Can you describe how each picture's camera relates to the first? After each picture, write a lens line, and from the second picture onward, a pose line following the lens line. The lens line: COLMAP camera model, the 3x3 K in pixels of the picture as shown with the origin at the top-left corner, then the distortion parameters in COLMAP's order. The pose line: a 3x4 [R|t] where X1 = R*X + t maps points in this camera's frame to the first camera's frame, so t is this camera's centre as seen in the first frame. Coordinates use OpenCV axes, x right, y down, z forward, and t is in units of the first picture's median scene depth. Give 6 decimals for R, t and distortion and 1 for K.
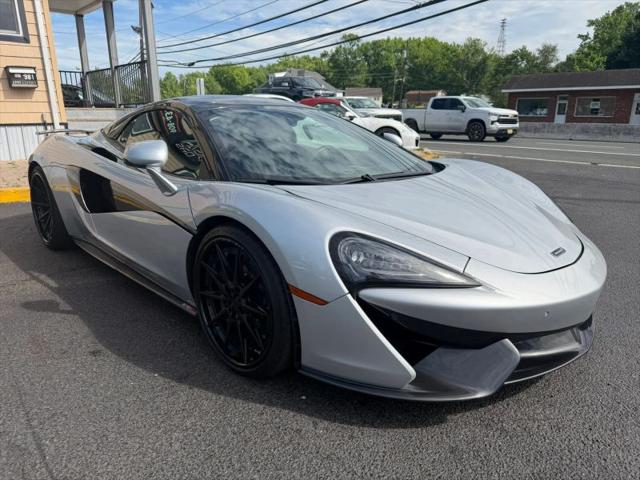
lens RADIAL K [[459.3, 0, 317.5], [0, 459.3, 245.7], [0, 0, 1]] dist [0.021744, -0.034249]
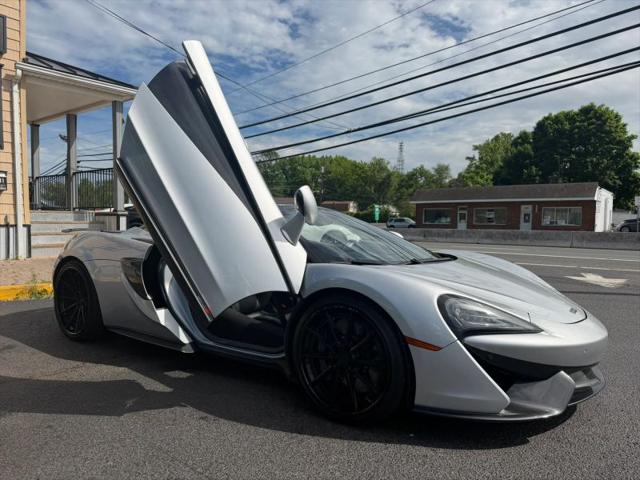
lens RADIAL K [[459.3, 0, 314.4], [0, 459.3, 242.2], [0, 0, 1]] dist [0.021744, -0.034249]
pose [[0.984839, 0.001107, 0.173465, -0.041961], [0.039011, 0.972951, -0.227692, 0.008499], [-0.169025, 0.231007, 0.958158, -0.020837]]
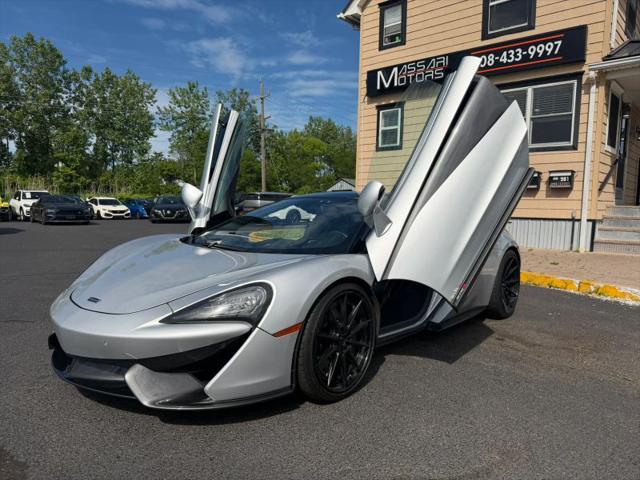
lens RADIAL K [[459.3, 0, 323.6], [0, 459.3, 242.9], [0, 0, 1]] dist [0.021744, -0.034249]
pose [[0.100597, 0.074036, -0.992169, 0.159351], [-0.290516, 0.955953, 0.041878, -0.032376], [0.951567, 0.284028, 0.117674, 0.122438]]
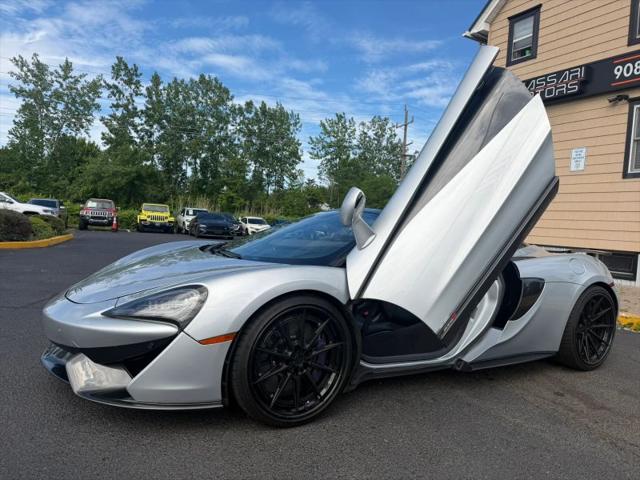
lens RADIAL K [[459.3, 0, 319.8], [0, 459.3, 240.9], [0, 0, 1]] dist [0.021744, -0.034249]
pose [[-0.219350, 0.009411, -0.975601, 0.147272], [-0.330942, 0.939952, 0.083475, -0.041107], [0.917803, 0.341178, -0.203064, 0.163602]]
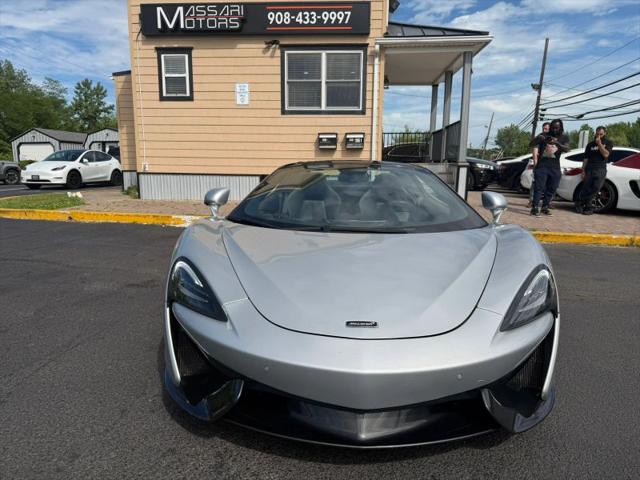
lens RADIAL K [[459.3, 0, 315.7], [0, 459.3, 246.0], [0, 0, 1]] dist [0.021744, -0.034249]
pose [[0.675369, 0.128812, -0.726143, 0.095594], [-0.207765, 0.977979, -0.019751, -0.008798], [0.707609, 0.164206, 0.687260, 0.025775]]
